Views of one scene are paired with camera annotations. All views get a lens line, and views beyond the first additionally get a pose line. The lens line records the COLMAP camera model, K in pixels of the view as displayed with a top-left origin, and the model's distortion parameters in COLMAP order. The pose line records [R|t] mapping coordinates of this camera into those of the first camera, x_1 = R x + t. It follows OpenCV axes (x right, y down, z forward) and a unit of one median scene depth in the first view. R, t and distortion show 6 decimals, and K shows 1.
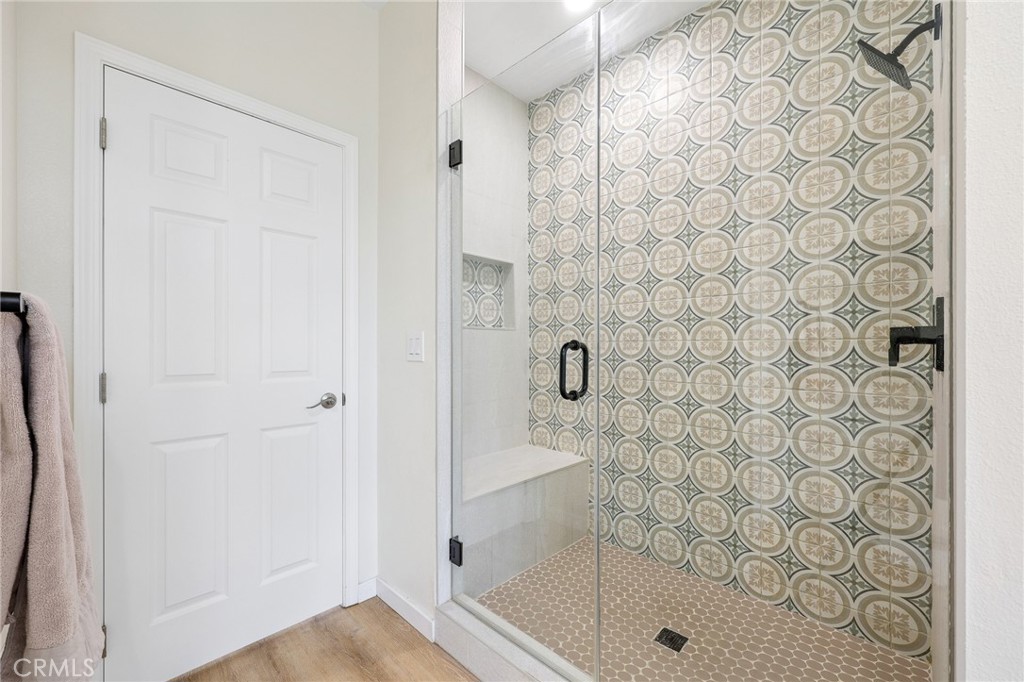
lens RADIAL K [[416.1, 0, 511.0], [0, 416.1, 346.7], [0, 0, 1]] dist [-0.001406, -0.000121]
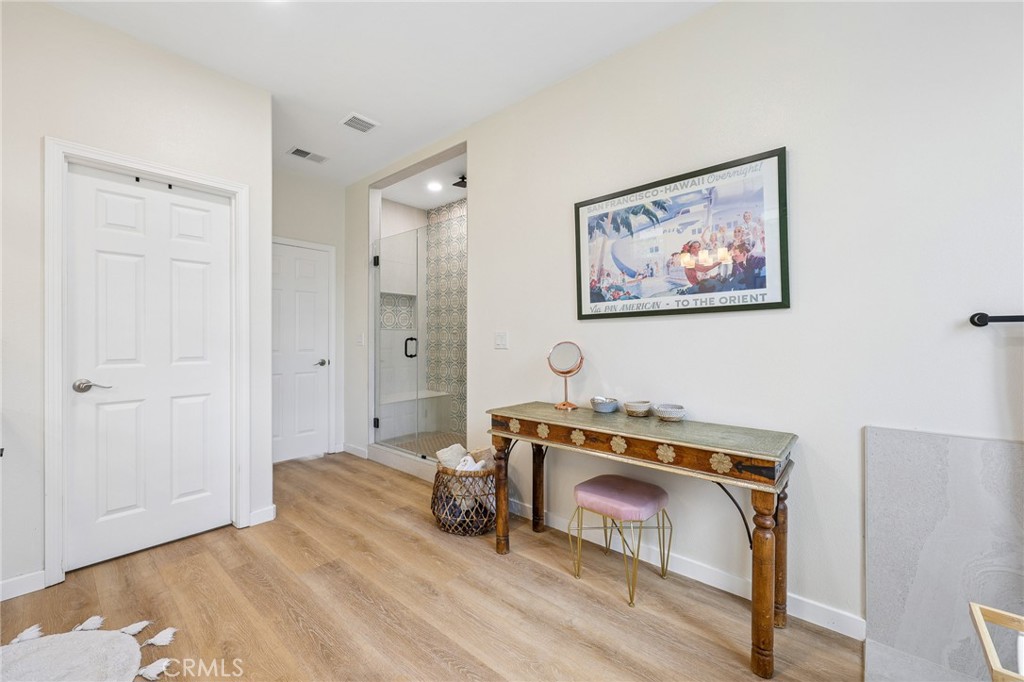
lens RADIAL K [[410.0, 0, 512.7], [0, 410.0, 336.8], [0, 0, 1]] dist [0.001005, 0.000195]
pose [[0.997864, 0.000729, 0.065327, 0.508667], [-0.000682, 0.999999, -0.000737, -0.013226], [-0.065327, 0.000691, 0.997864, -1.458916]]
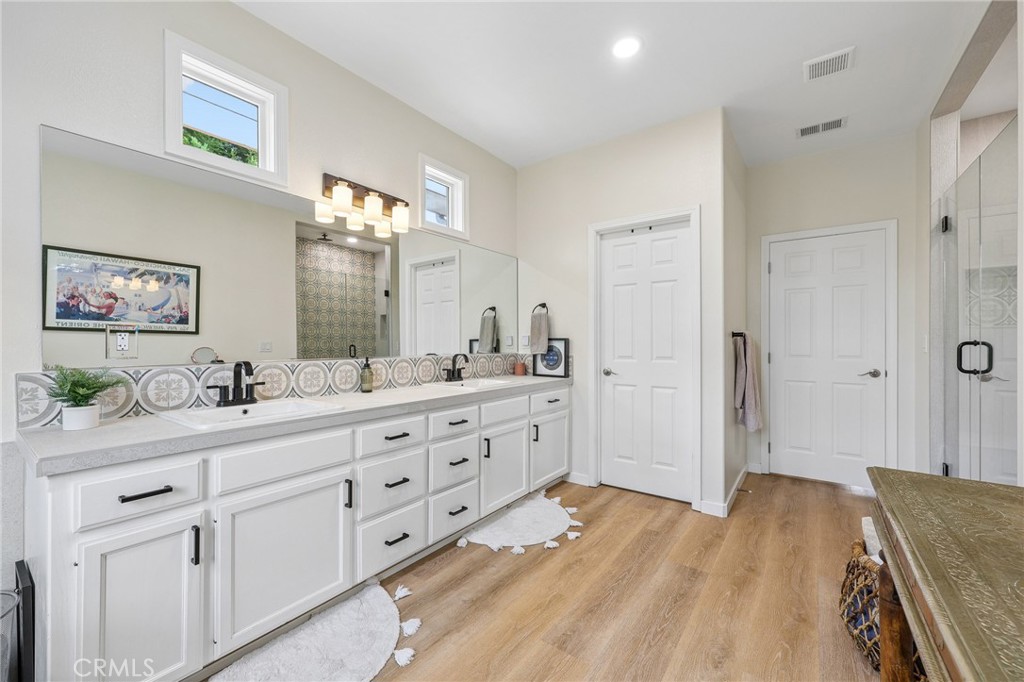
lens RADIAL K [[411.6, 0, 513.2], [0, 411.6, 342.6], [0, 0, 1]] dist [0.000026, 0.000098]
pose [[0.149630, 0.002204, -0.988740, 1.186139], [0.001961, 0.999995, 0.002526, -0.011276], [0.988740, -0.002317, 0.149625, -0.888612]]
